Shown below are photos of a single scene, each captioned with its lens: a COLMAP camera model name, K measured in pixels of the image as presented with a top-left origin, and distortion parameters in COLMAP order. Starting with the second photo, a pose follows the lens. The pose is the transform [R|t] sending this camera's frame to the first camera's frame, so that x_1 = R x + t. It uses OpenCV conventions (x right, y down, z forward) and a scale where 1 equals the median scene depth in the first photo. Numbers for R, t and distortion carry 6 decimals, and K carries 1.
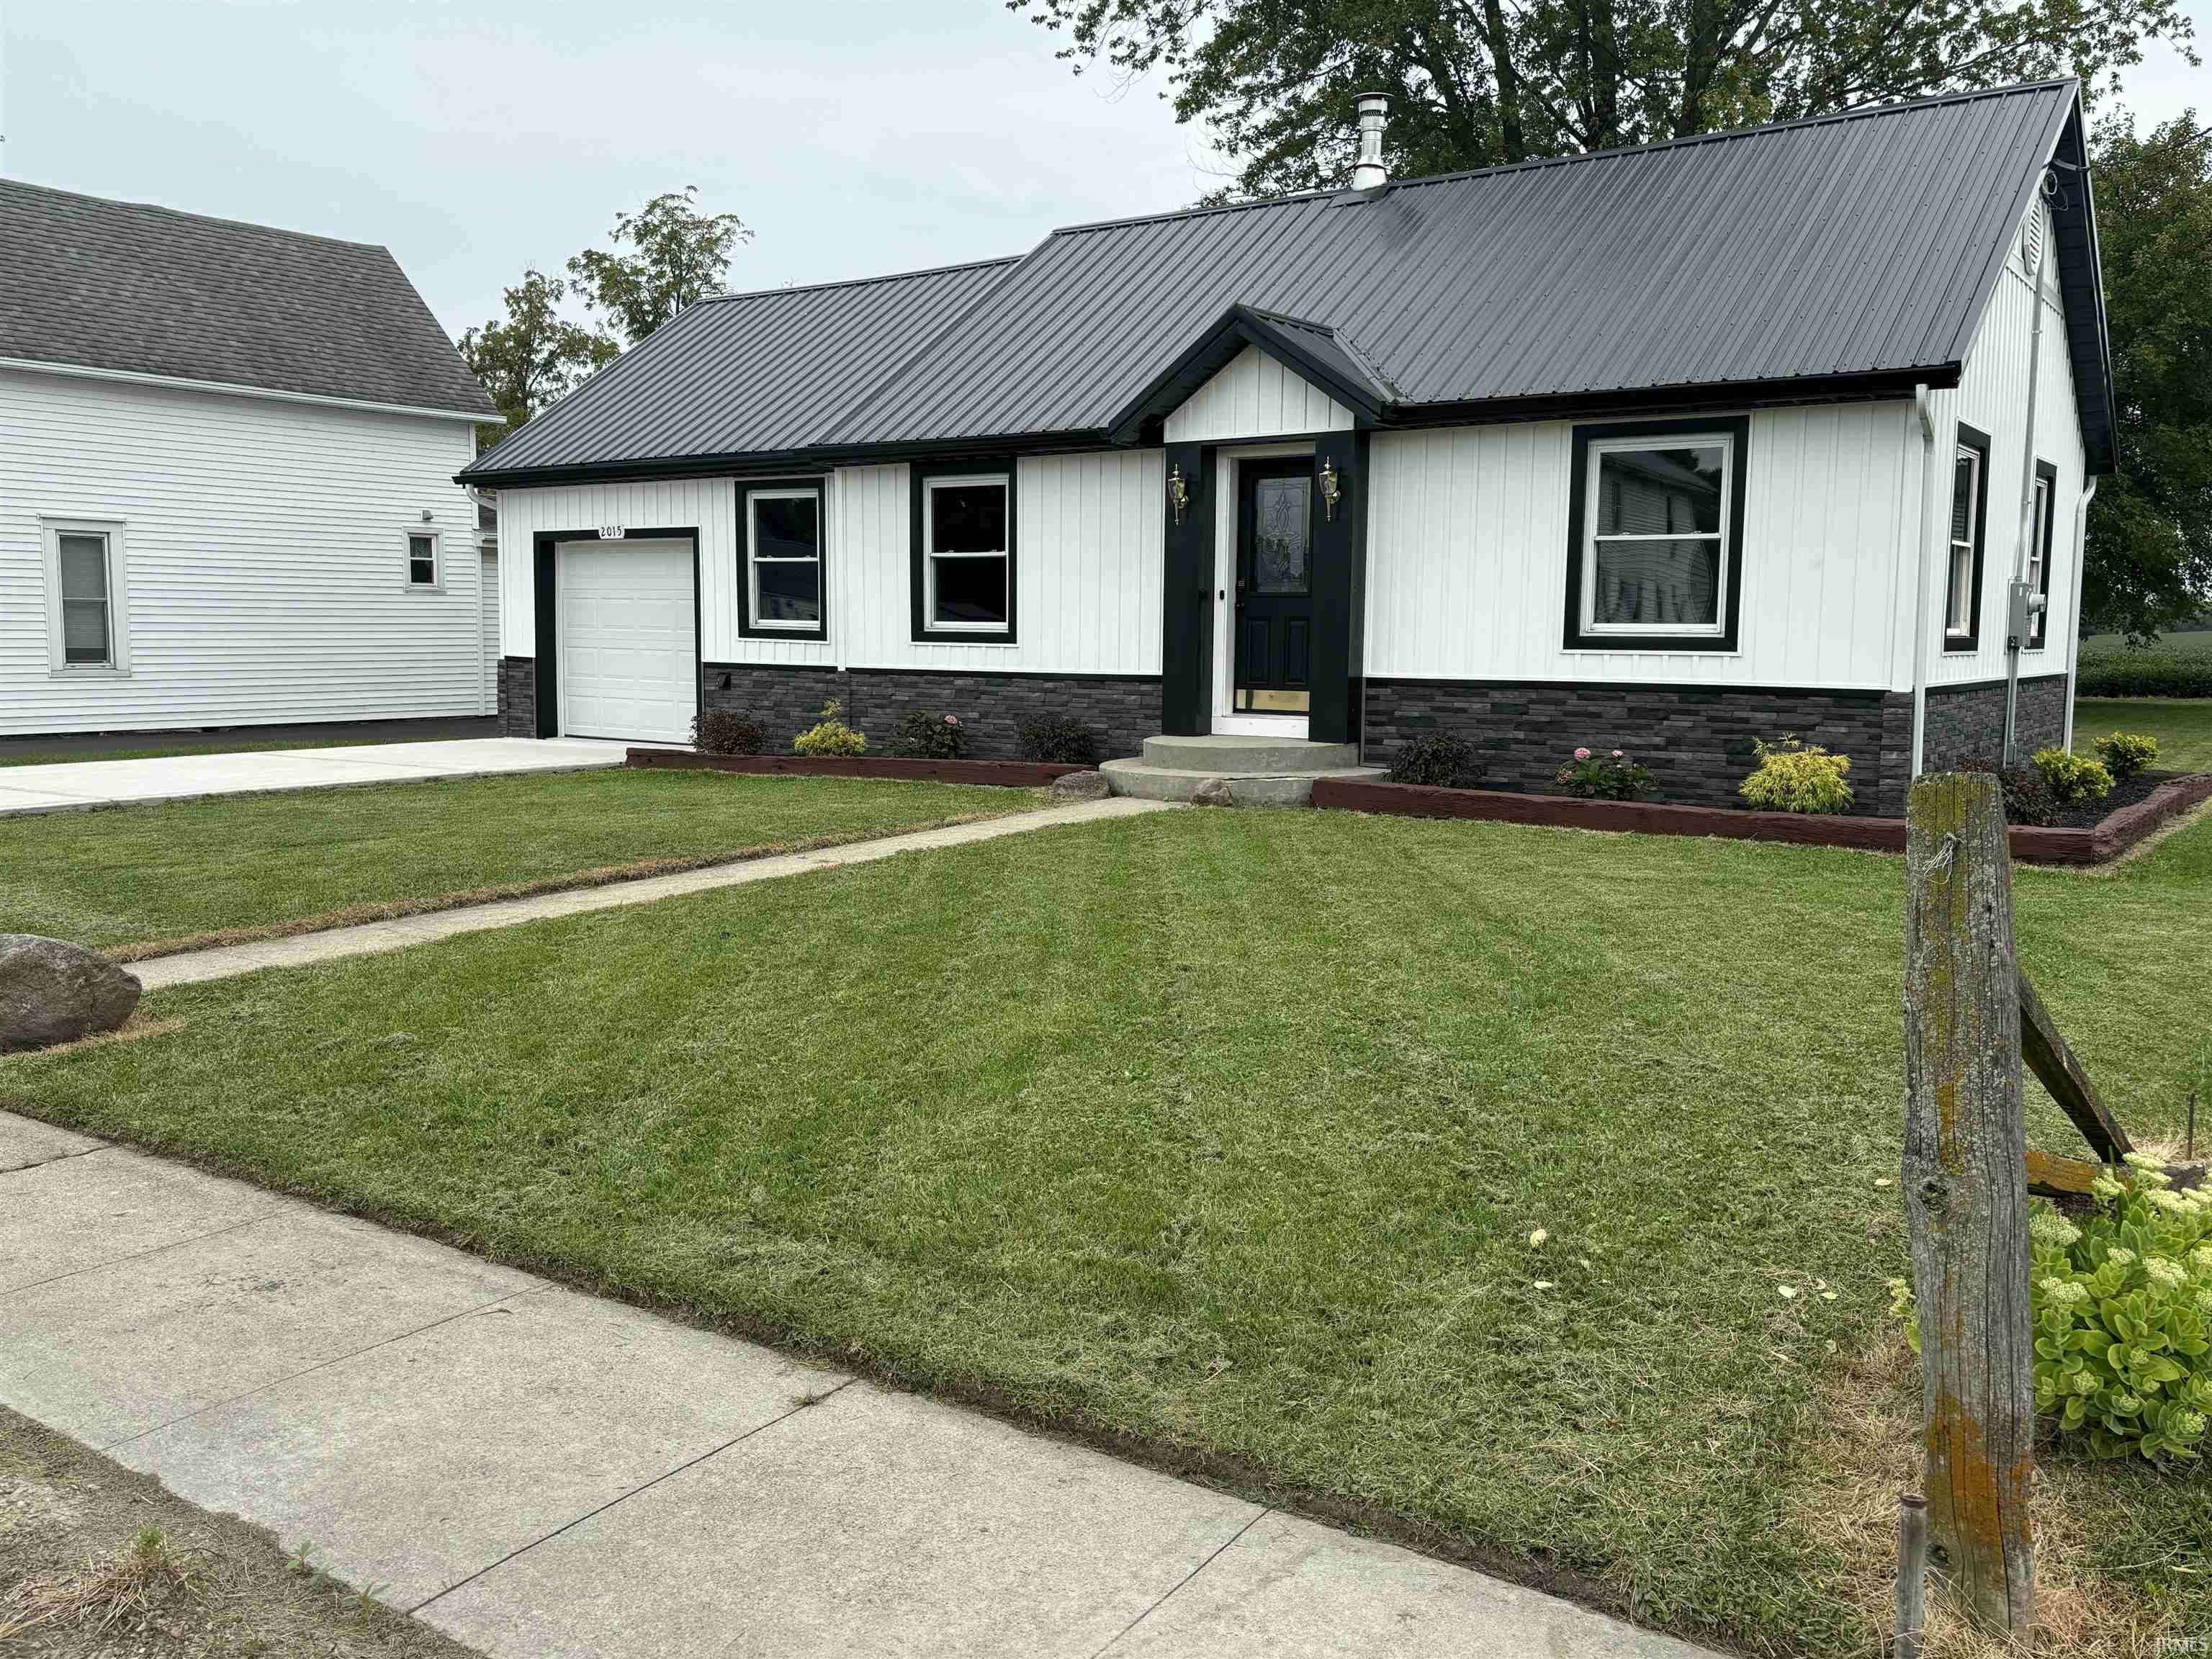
lens RADIAL K [[1809.9, 0, 1109.3], [0, 1809.9, 833.0], [0, 0, 1]] dist [-0.012767, -0.003381]
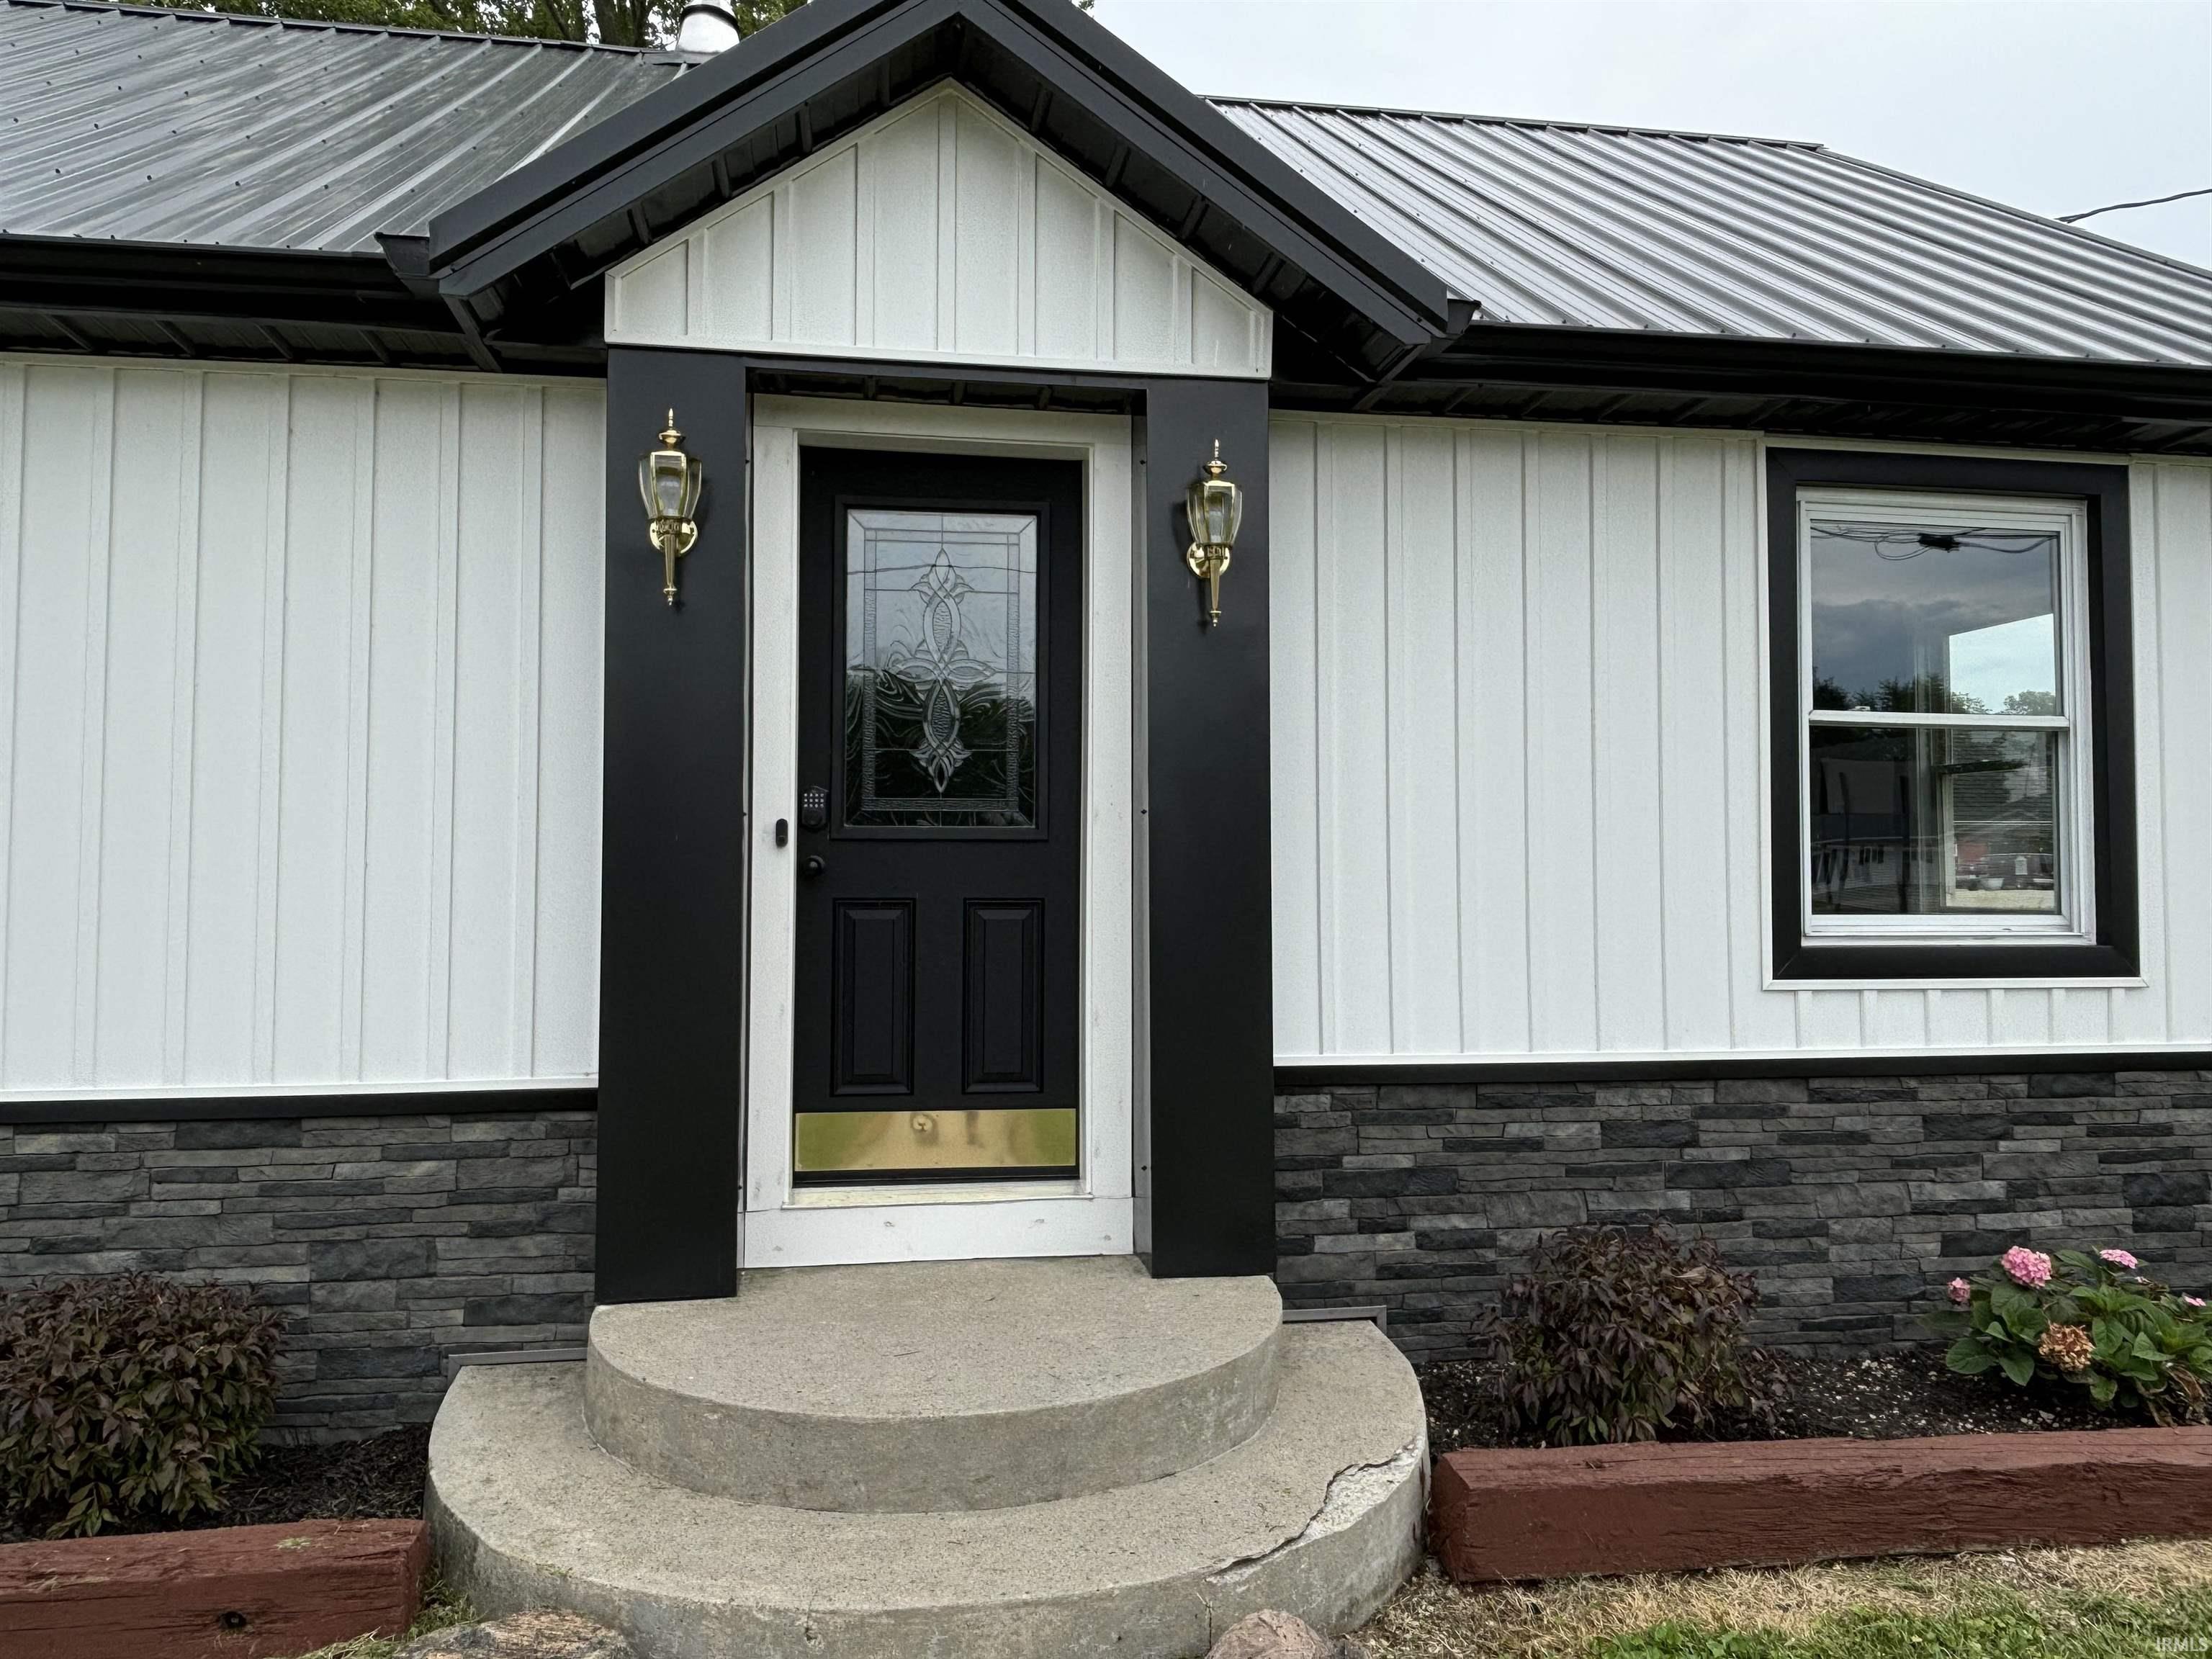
lens RADIAL K [[1501.1, 0, 1100.2], [0, 1501.1, 823.9], [0, 0, 1]] dist [0.025080, -0.009843]
pose [[0.720785, 0.019488, 0.692885, -0.092834], [0.078743, 0.990832, -0.109781, -0.109146], [-0.688672, 0.133688, 0.712642, 0.843364]]
